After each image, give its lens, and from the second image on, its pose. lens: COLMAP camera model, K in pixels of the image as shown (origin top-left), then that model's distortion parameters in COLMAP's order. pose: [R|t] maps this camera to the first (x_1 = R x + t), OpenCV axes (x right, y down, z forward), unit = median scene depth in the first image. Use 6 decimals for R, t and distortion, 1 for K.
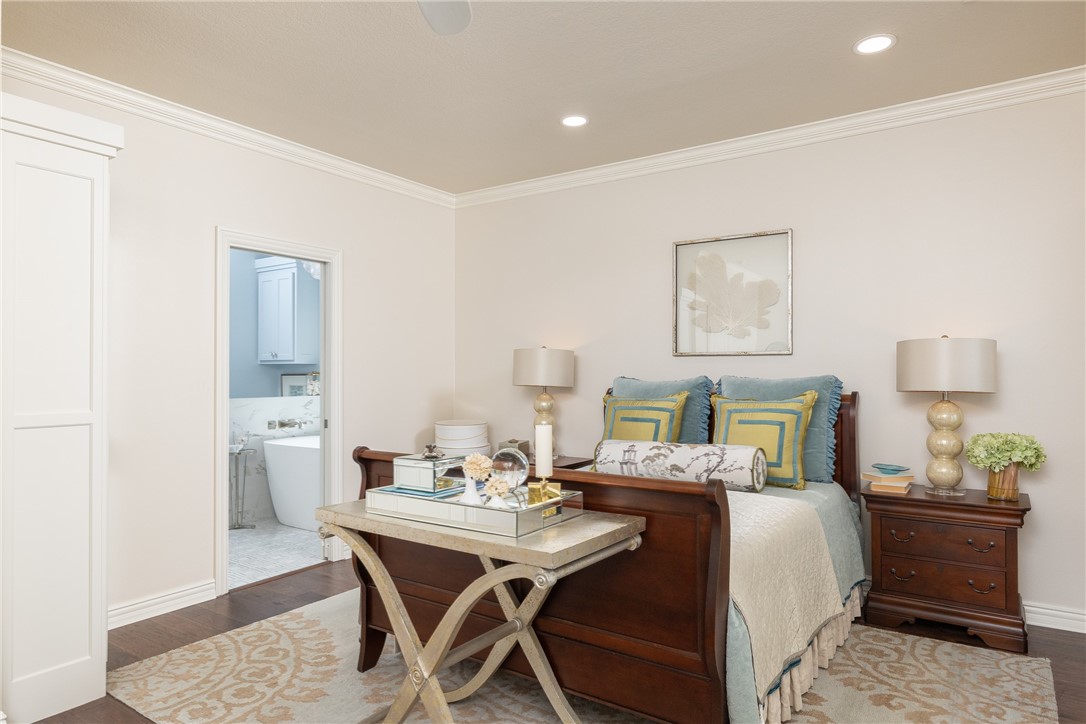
lens RADIAL K [[653.1, 0, 543.1], [0, 653.1, 366.3], [0, 0, 1]] dist [-0.004509, 0.001383]
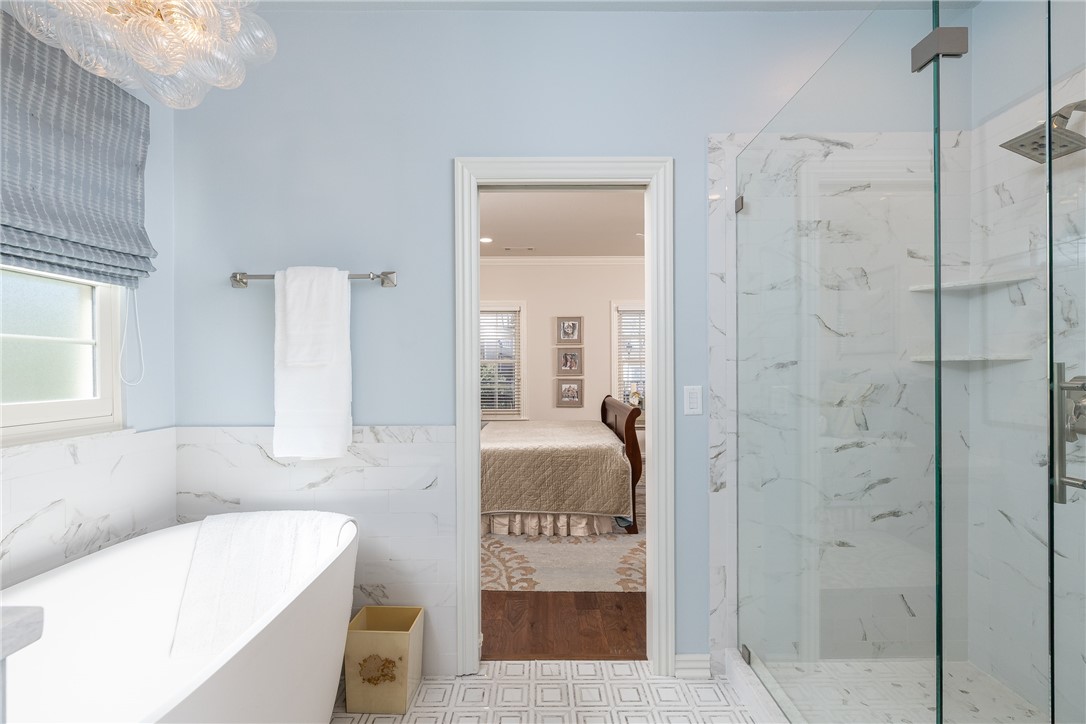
lens RADIAL K [[458.1, 0, 543.3], [0, 458.1, 365.0], [0, 0, 1]] dist [0.000445, -0.000288]
pose [[-0.565172, 0.013067, 0.824870, -0.985020], [-0.000740, 0.999866, -0.016346, 0.025558], [-0.824973, -0.009849, -0.565087, 1.617139]]
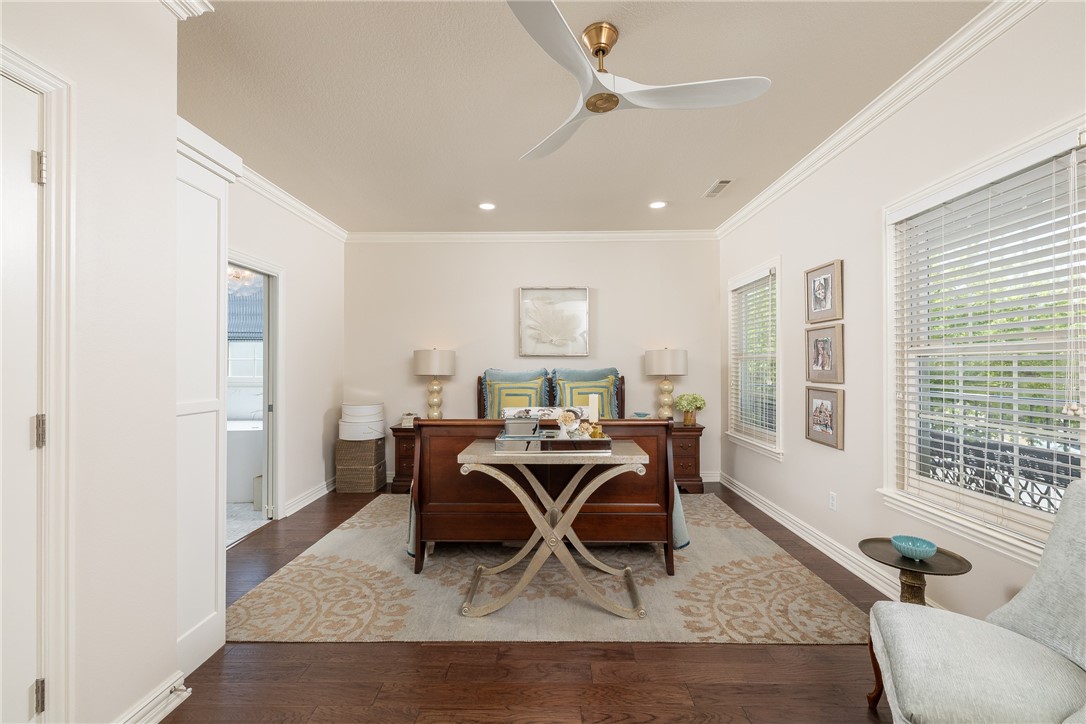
lens RADIAL K [[458.1, 0, 544.4], [0, 458.1, 362.8], [0, 0, 1]] dist [0.000445, -0.000288]
pose [[0.832693, 0.004047, 0.553721, -0.512646], [-0.005208, 0.999986, 0.000523, 0.000449], [-0.553711, -0.003319, 0.832702, 0.003105]]
